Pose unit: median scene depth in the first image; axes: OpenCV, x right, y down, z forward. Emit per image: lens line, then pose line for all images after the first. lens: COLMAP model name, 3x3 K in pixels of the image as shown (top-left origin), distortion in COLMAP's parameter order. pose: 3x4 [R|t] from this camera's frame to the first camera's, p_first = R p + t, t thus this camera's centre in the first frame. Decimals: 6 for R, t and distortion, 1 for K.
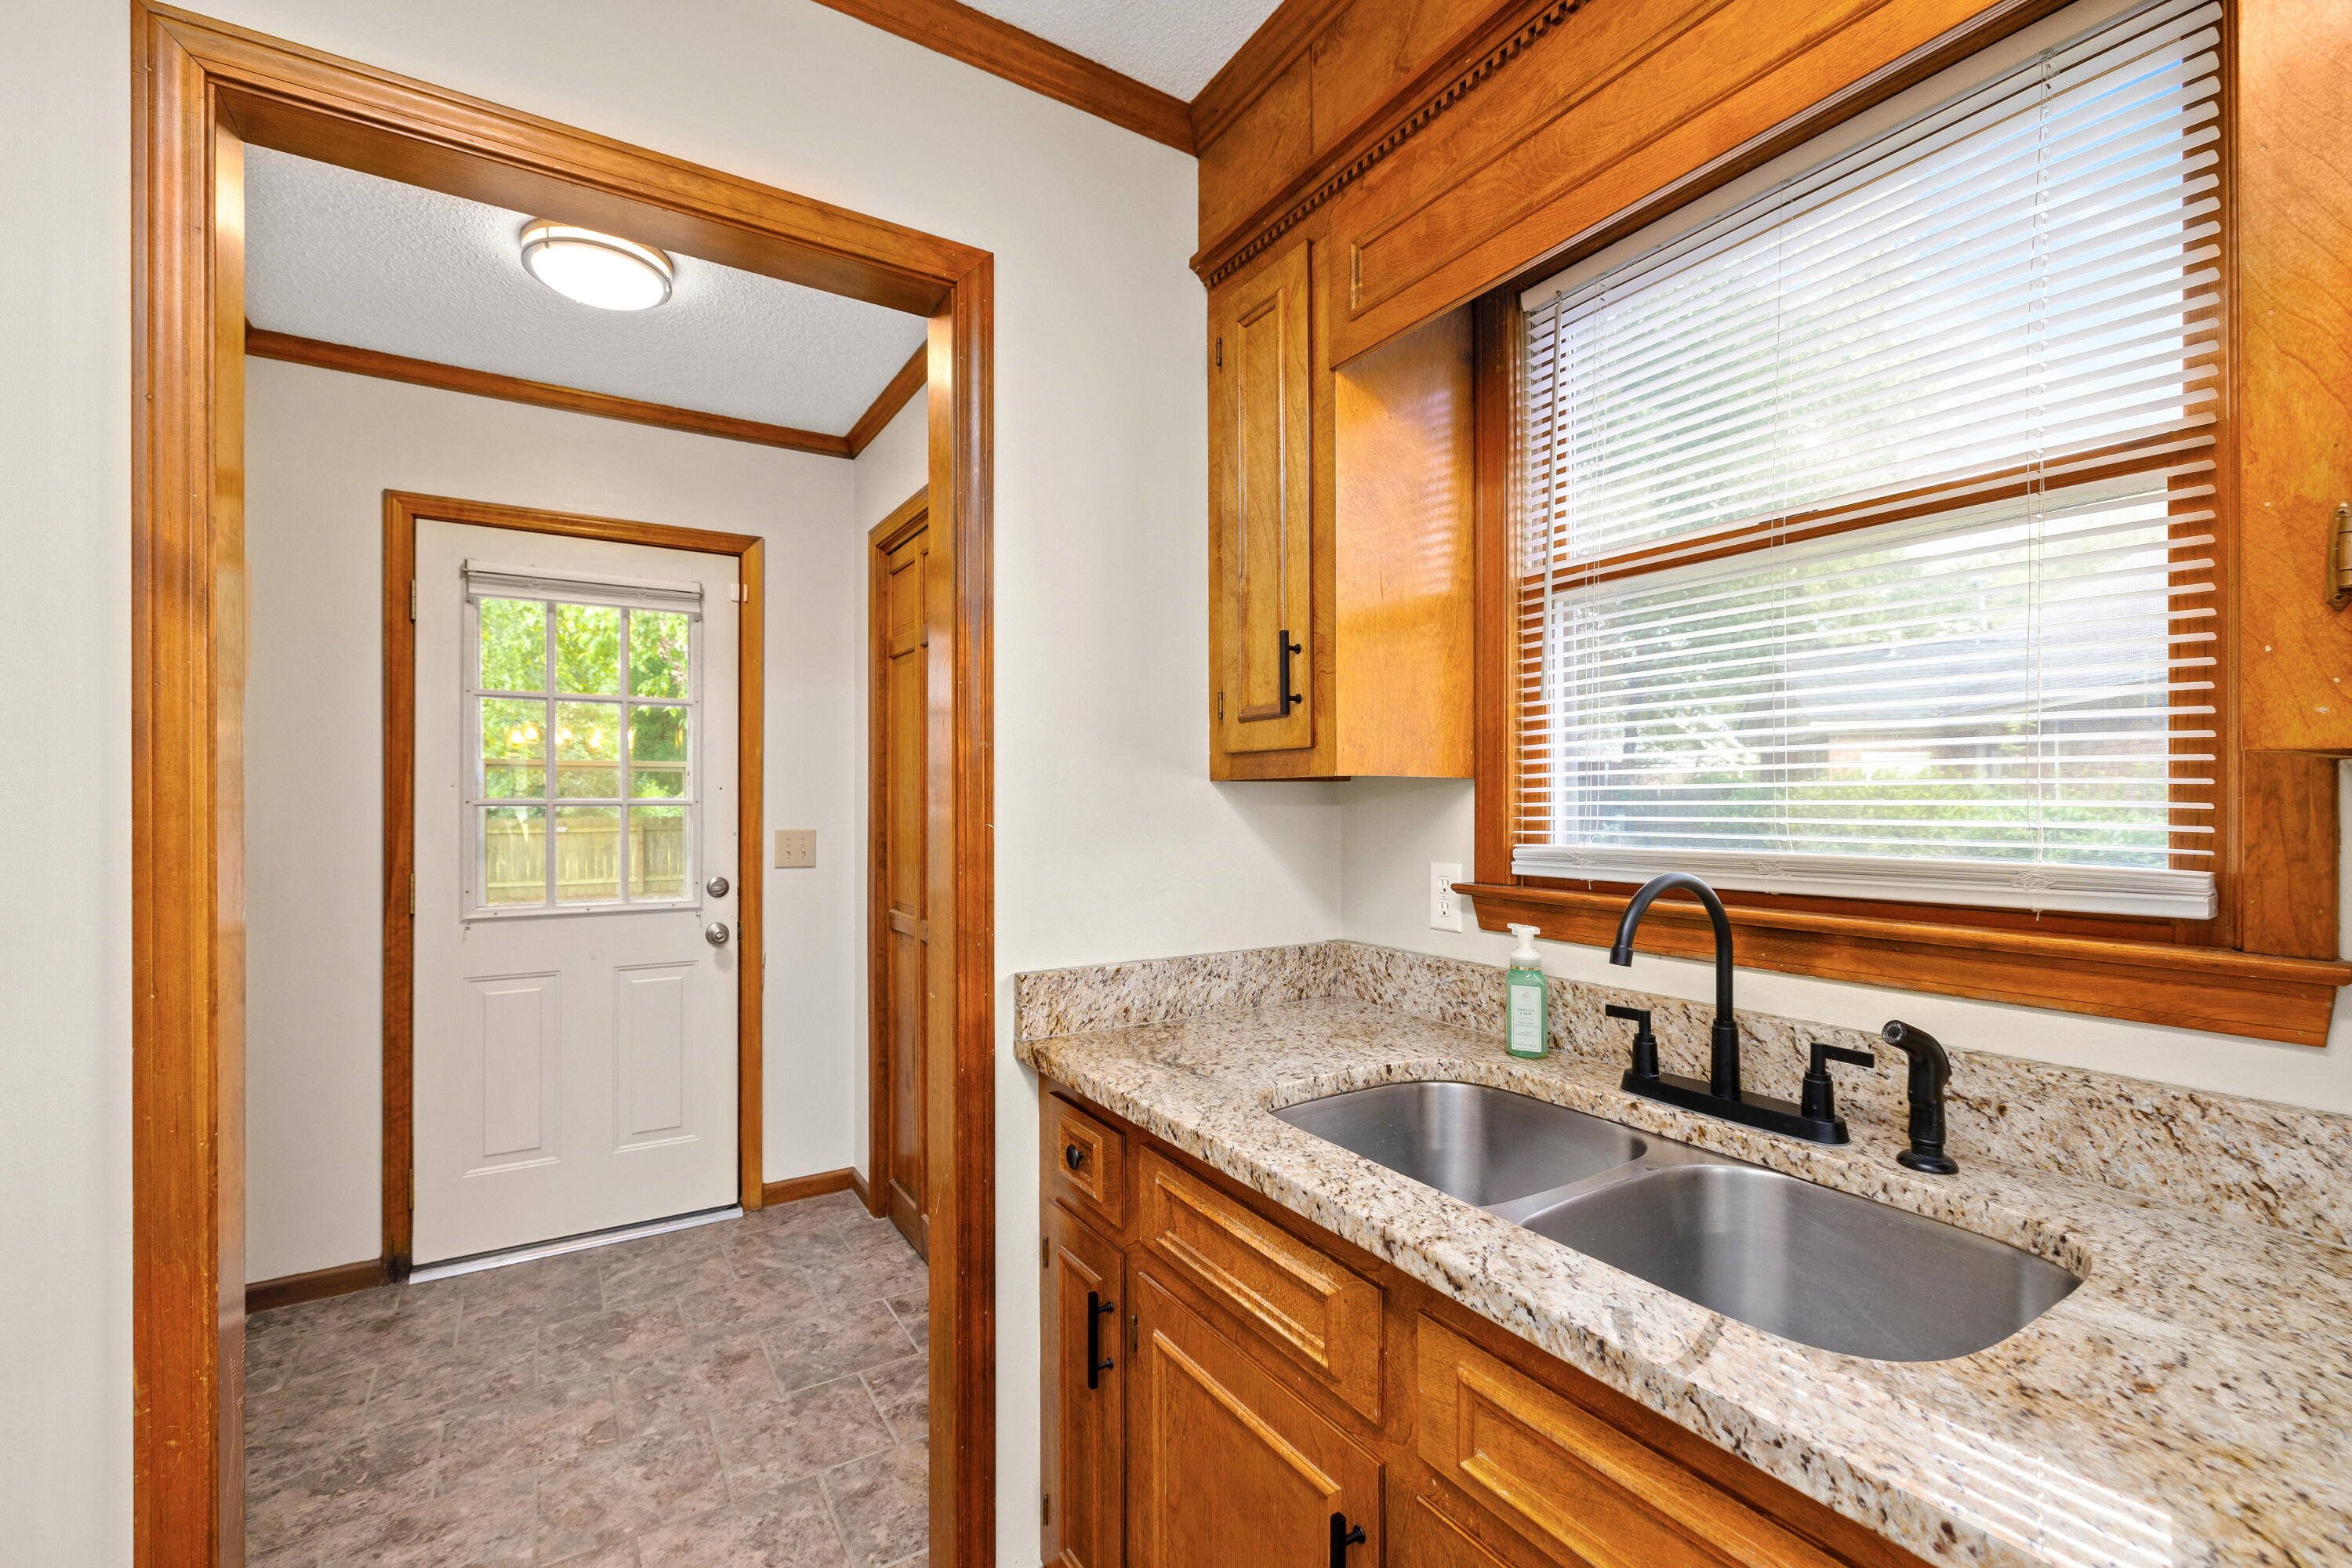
lens RADIAL K [[1000.2, 0, 1183.0], [0, 1000.2, 800.5], [0, 0, 1]] dist [-0.000033, -0.000100]
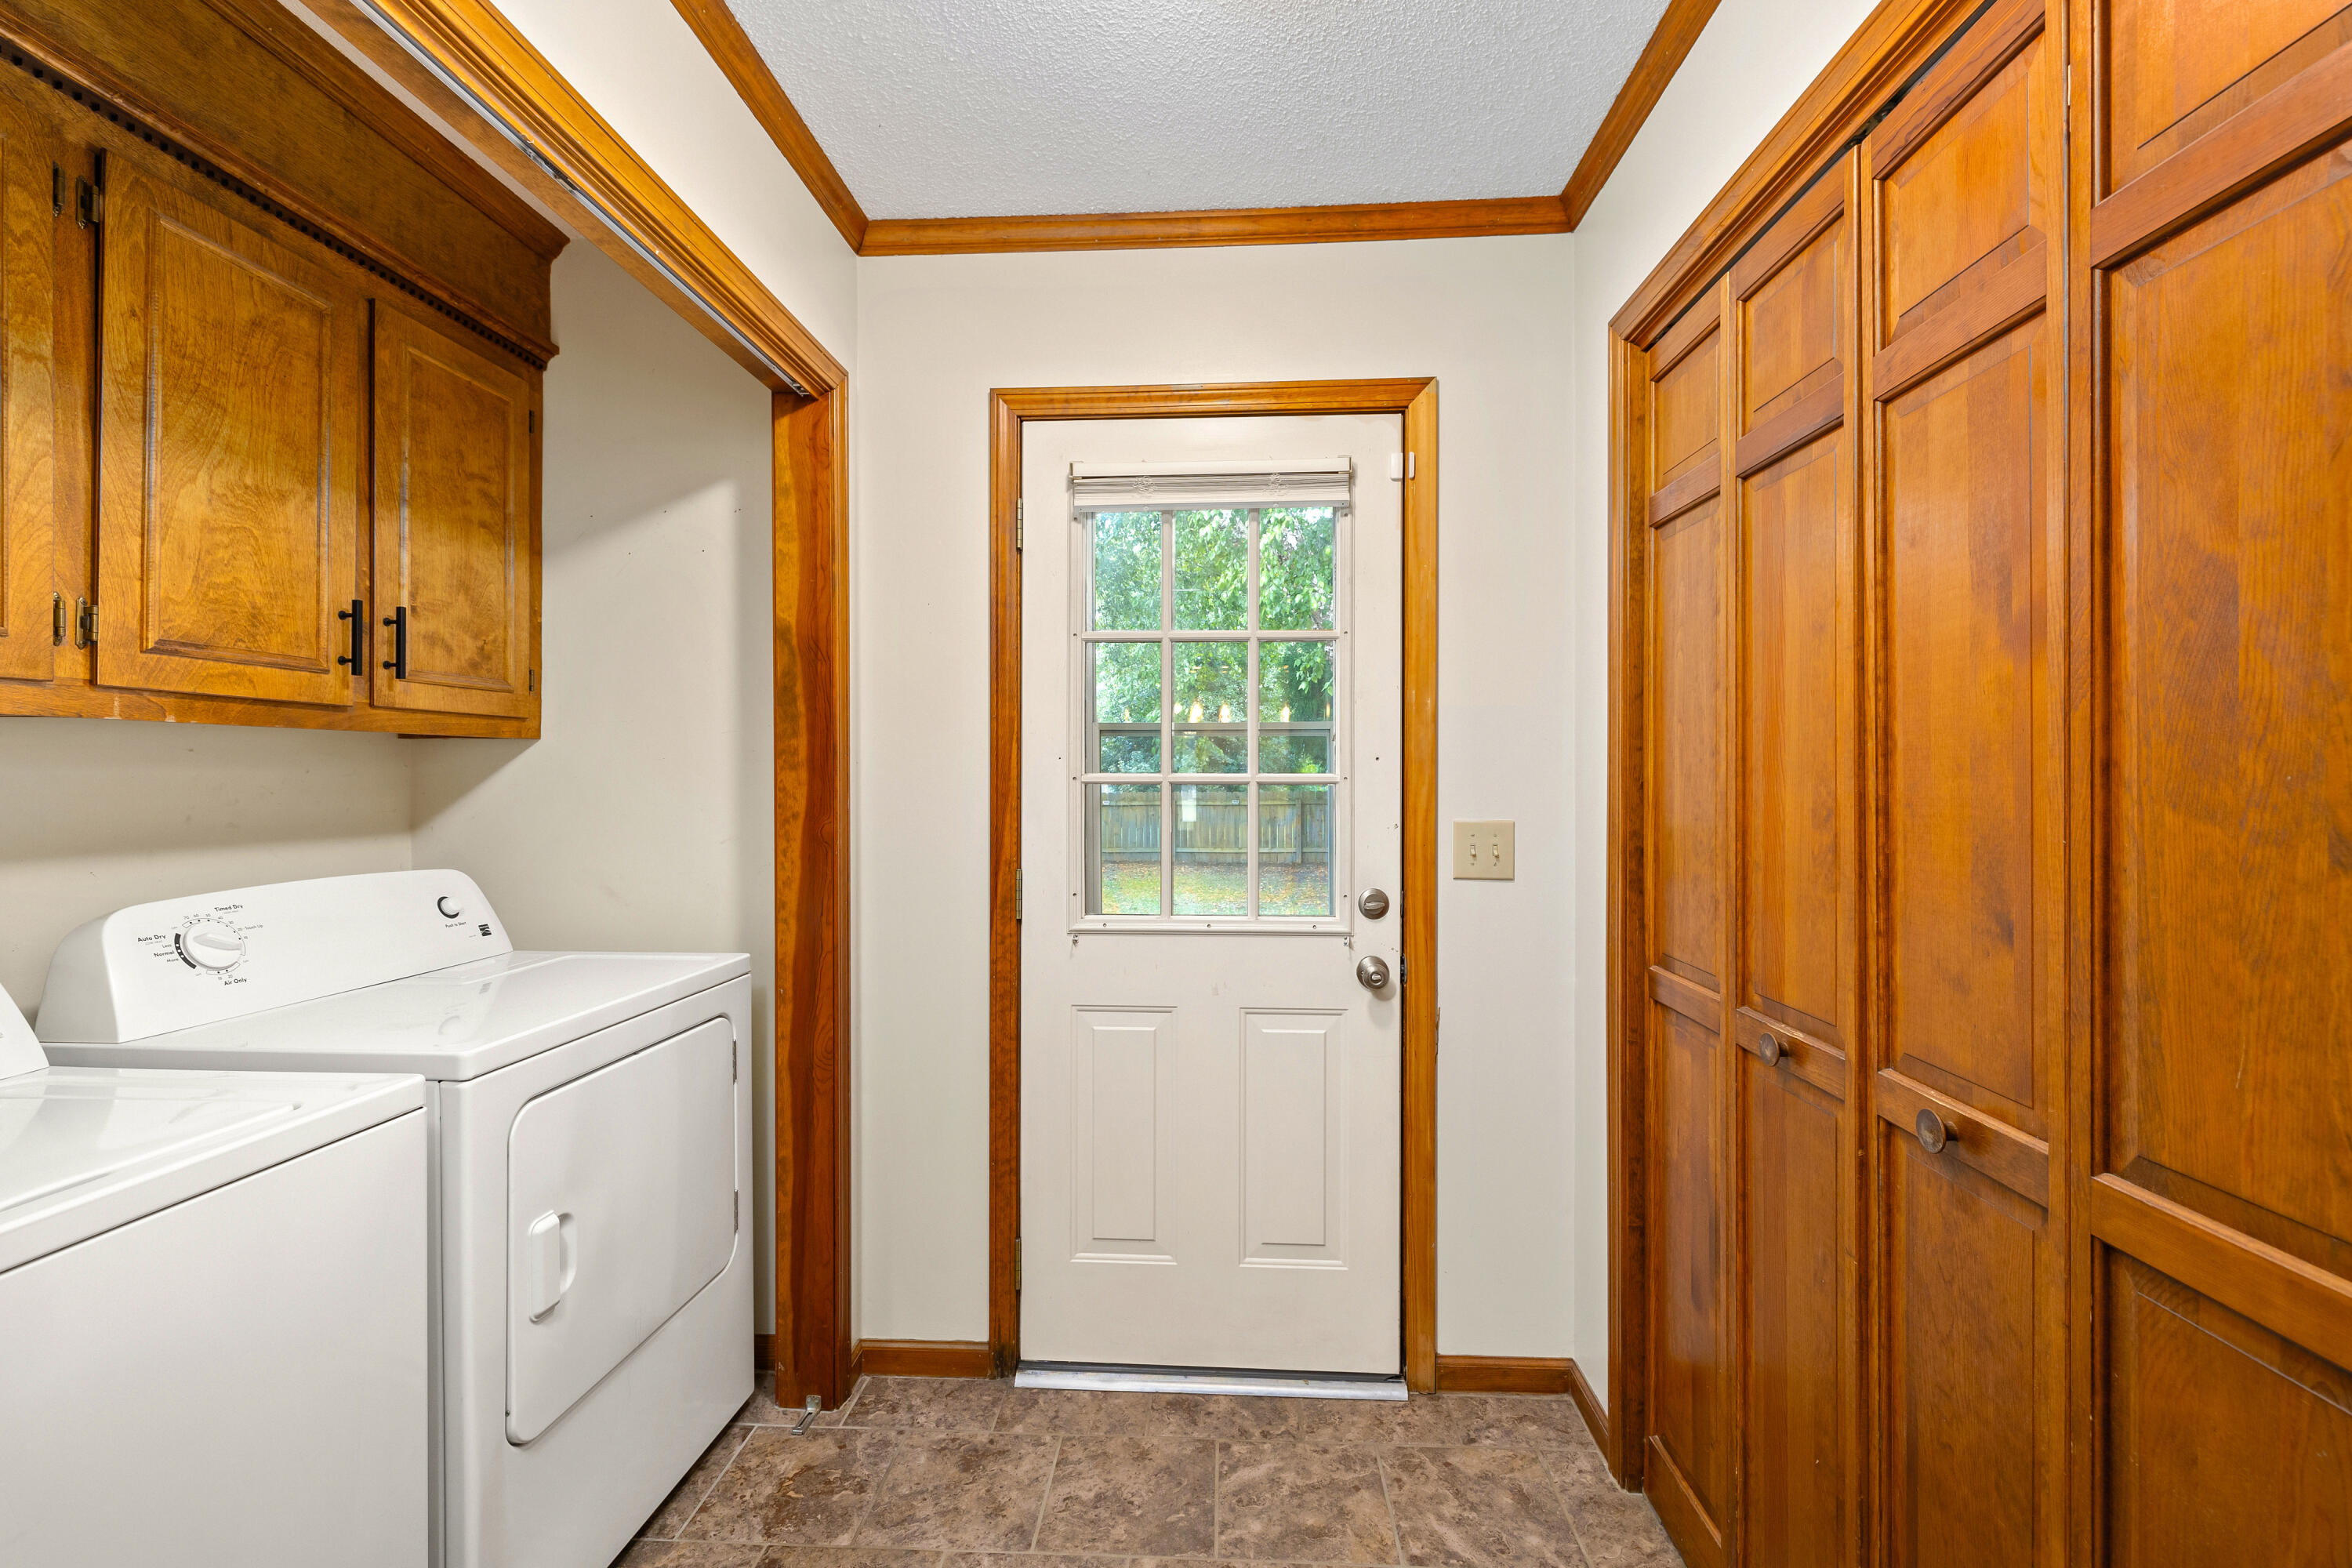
lens RADIAL K [[1028.5, 0, 1174.8], [0, 1028.5, 778.6], [0, 0, 1]] dist [-0.000975, 0.000665]
pose [[0.813241, 0.001421, -0.581926, -0.196948], [0.001072, 0.999992, 0.003941, -0.001392], [0.581927, -0.003829, 0.813232, 0.413565]]
